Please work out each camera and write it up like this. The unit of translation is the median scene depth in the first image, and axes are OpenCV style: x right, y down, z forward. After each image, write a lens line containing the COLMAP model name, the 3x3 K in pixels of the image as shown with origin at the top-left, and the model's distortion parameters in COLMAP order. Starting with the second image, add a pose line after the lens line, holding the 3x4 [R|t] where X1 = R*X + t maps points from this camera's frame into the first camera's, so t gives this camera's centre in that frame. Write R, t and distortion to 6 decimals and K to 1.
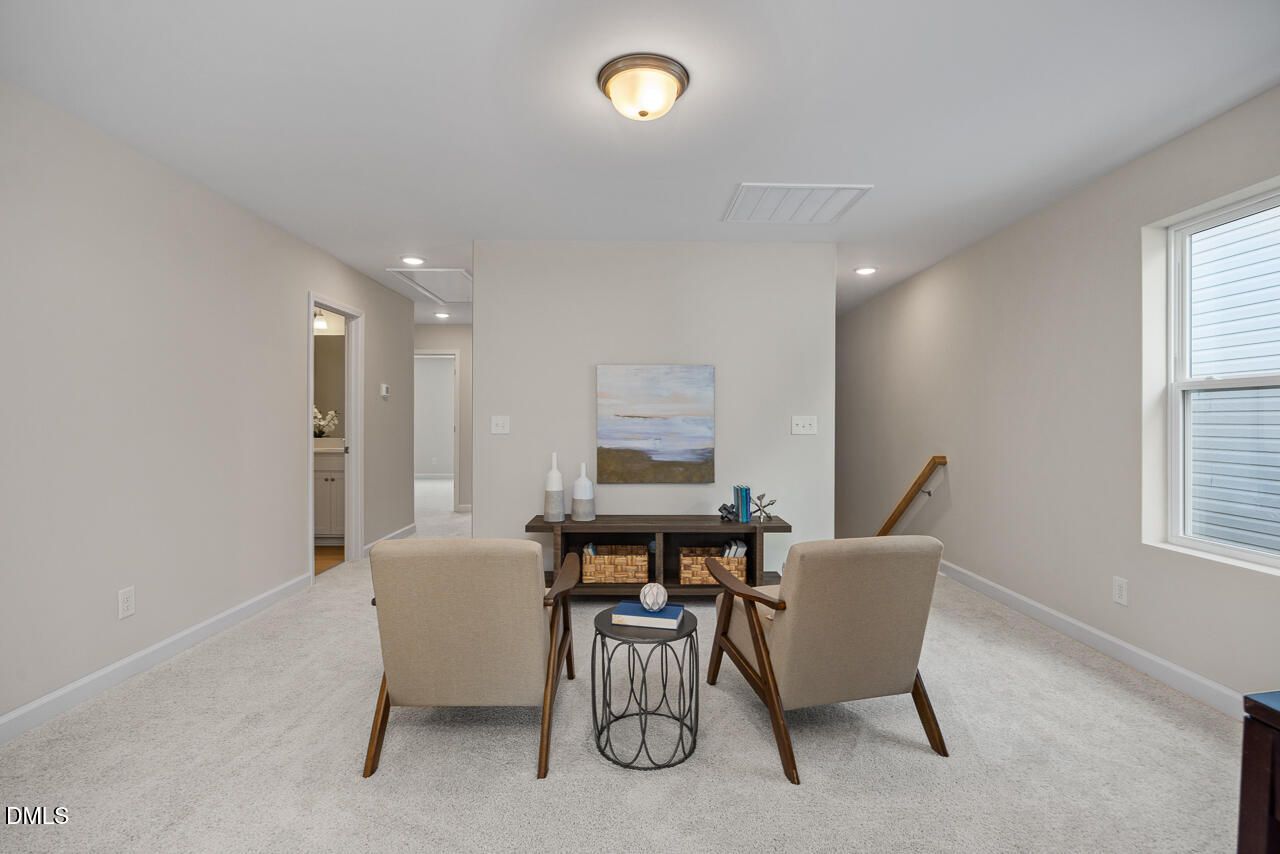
lens RADIAL K [[589.3, 0, 642.9], [0, 589.3, 422.2], [0, 0, 1]] dist [0.003406, -0.000229]
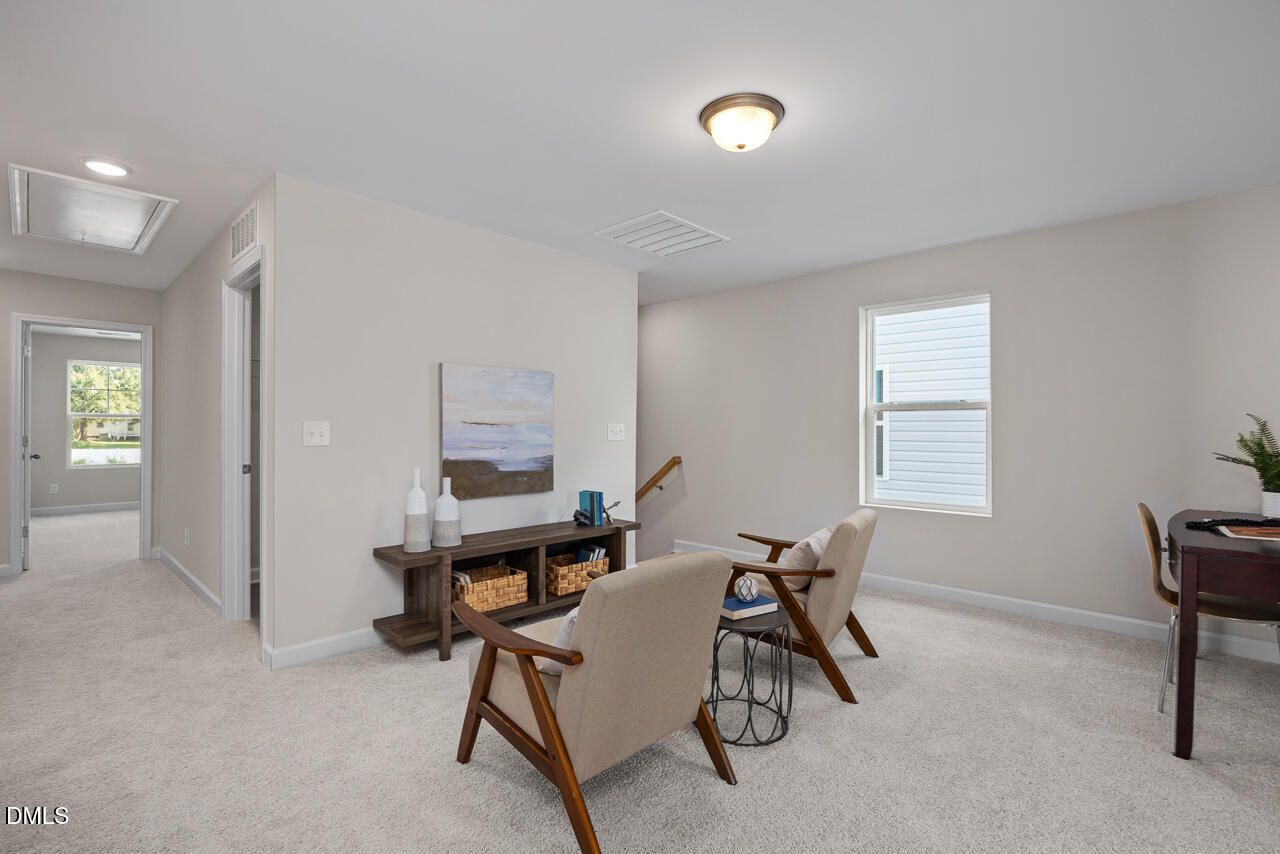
lens RADIAL K [[589.3, 0, 641.6], [0, 589.3, 428.7], [0, 0, 1]] dist [0.003406, -0.000229]
pose [[0.714119, -0.002494, 0.700020, -0.469041], [0.006378, 0.999975, -0.002943, 0.002664], [-0.699995, 0.006566, 0.714117, 0.187294]]
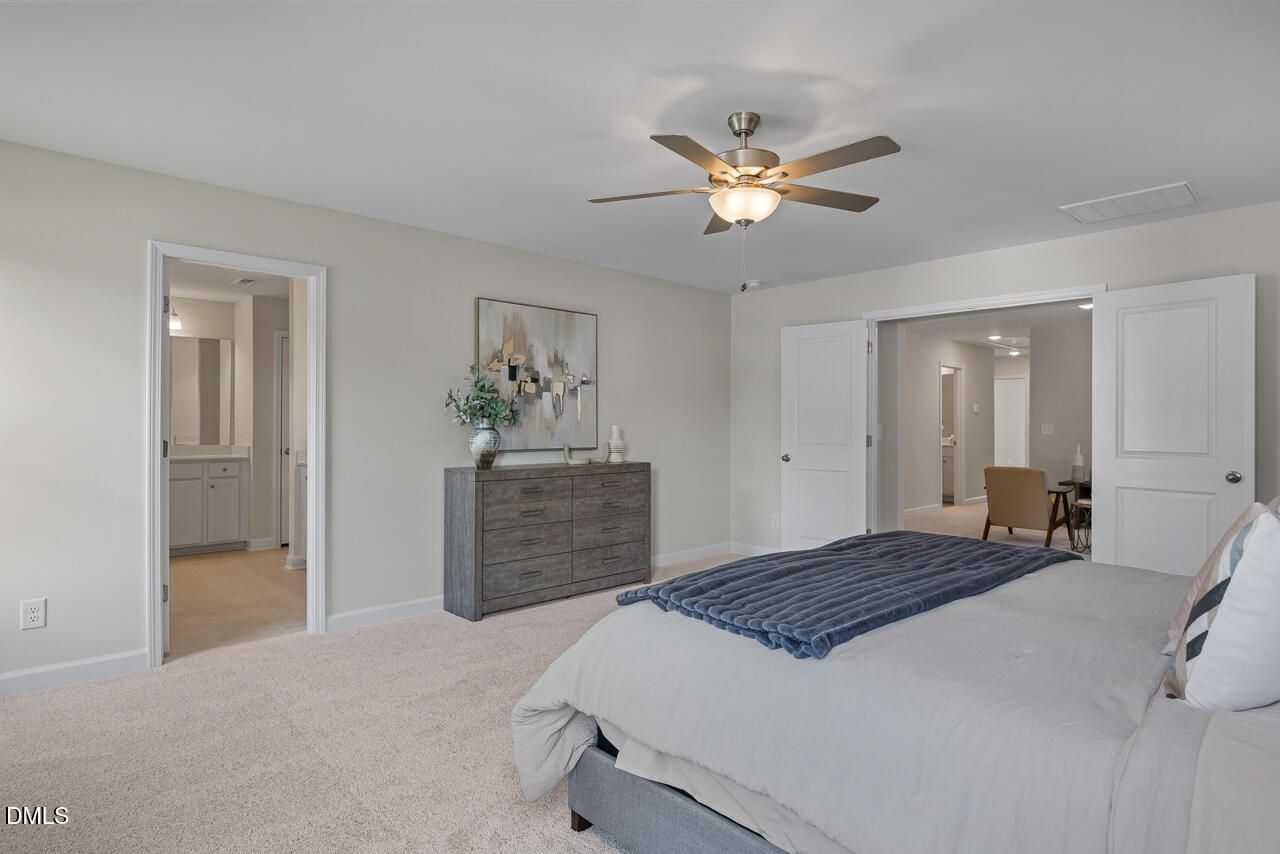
lens RADIAL K [[705.1, 0, 638.7], [0, 705.1, 422.4], [0, 0, 1]] dist [0.001383, 0.000224]
pose [[0.678999, -0.007793, -0.734098, 0.502551], [0.004716, 0.999969, -0.006253, -0.009603], [0.734124, 0.000783, 0.679015, -1.408609]]
